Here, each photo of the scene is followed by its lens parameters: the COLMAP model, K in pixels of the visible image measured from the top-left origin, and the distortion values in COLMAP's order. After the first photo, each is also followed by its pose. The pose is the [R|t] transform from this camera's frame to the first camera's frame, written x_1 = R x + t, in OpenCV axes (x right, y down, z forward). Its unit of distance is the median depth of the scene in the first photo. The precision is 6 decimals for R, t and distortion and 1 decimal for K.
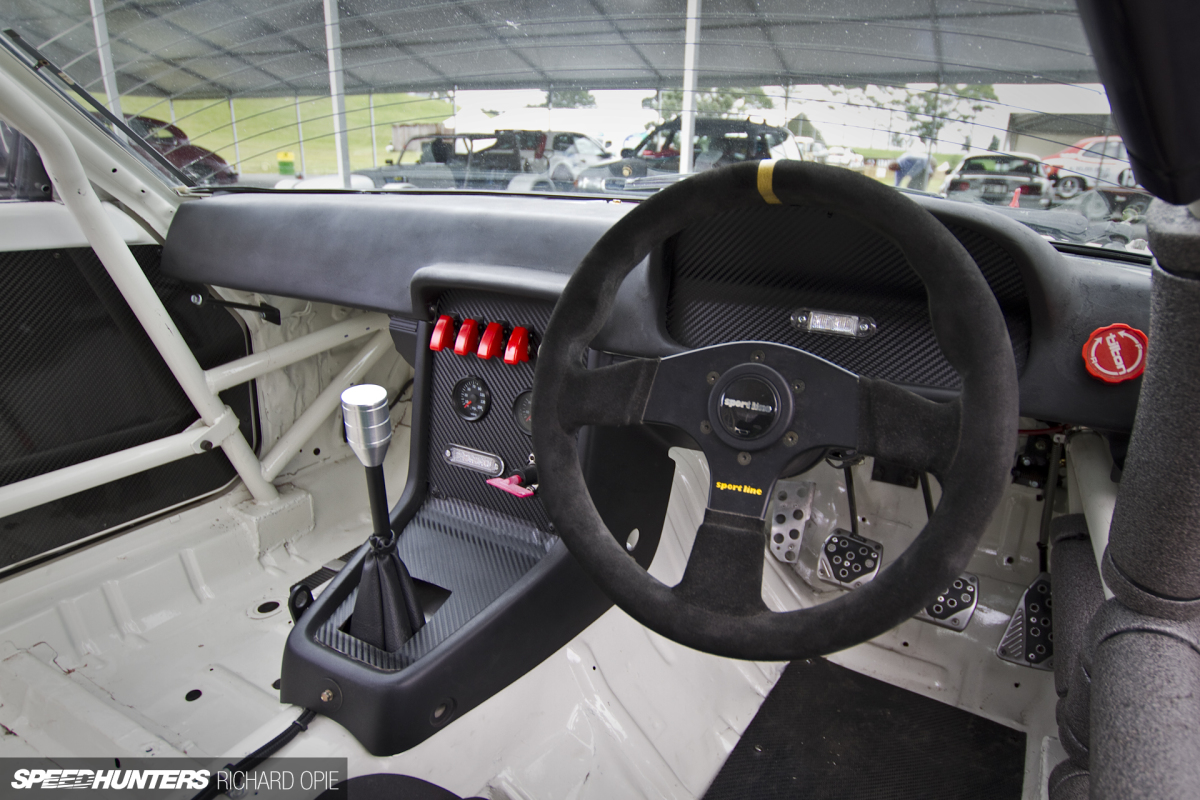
lens RADIAL K [[697.2, 0, 599.1], [0, 697.2, 426.6], [0, 0, 1]] dist [-0.000719, 0.000015]
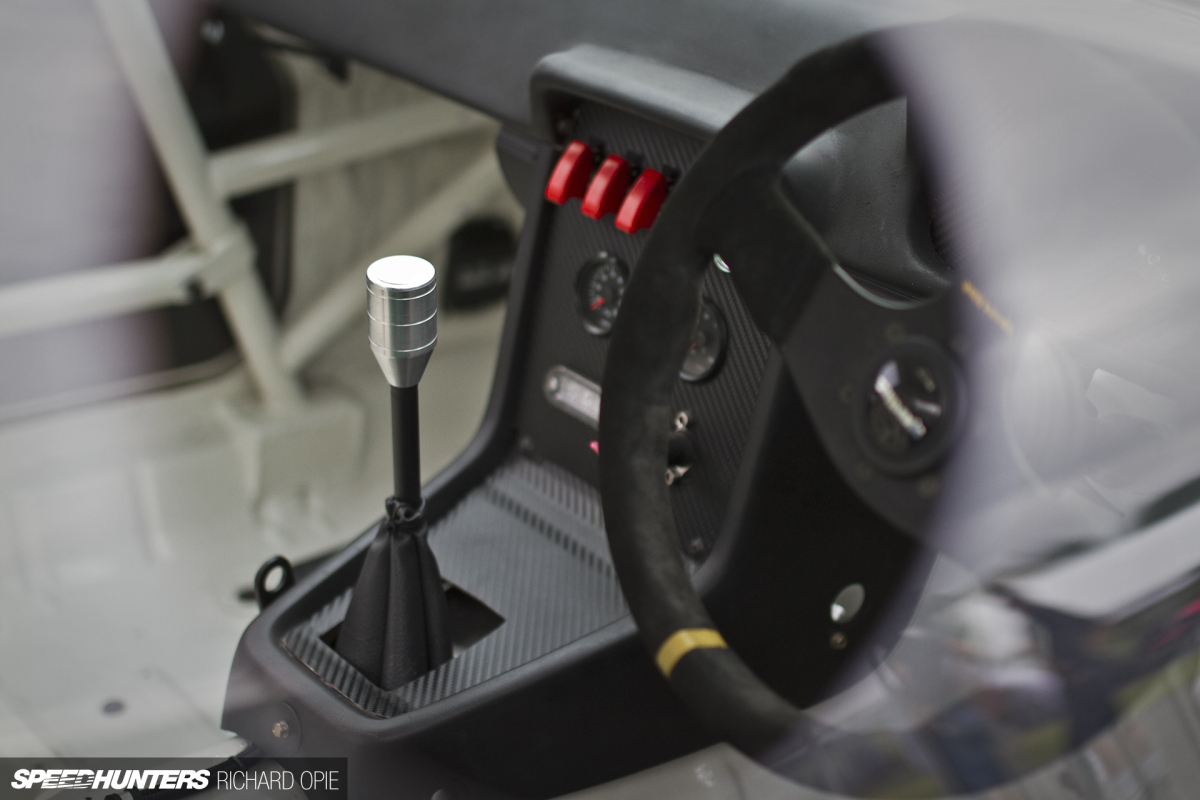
lens RADIAL K [[1988.0, 0, 600.0], [0, 1988.0, 400.0], [0, 0, 1]] dist [-0.016978, -0.077489]
pose [[0.929368, 0.178306, -0.323236, 0.372665], [-0.160978, 0.983726, 0.079805, -0.091257], [0.332205, -0.022134, 0.942947, -0.544906]]
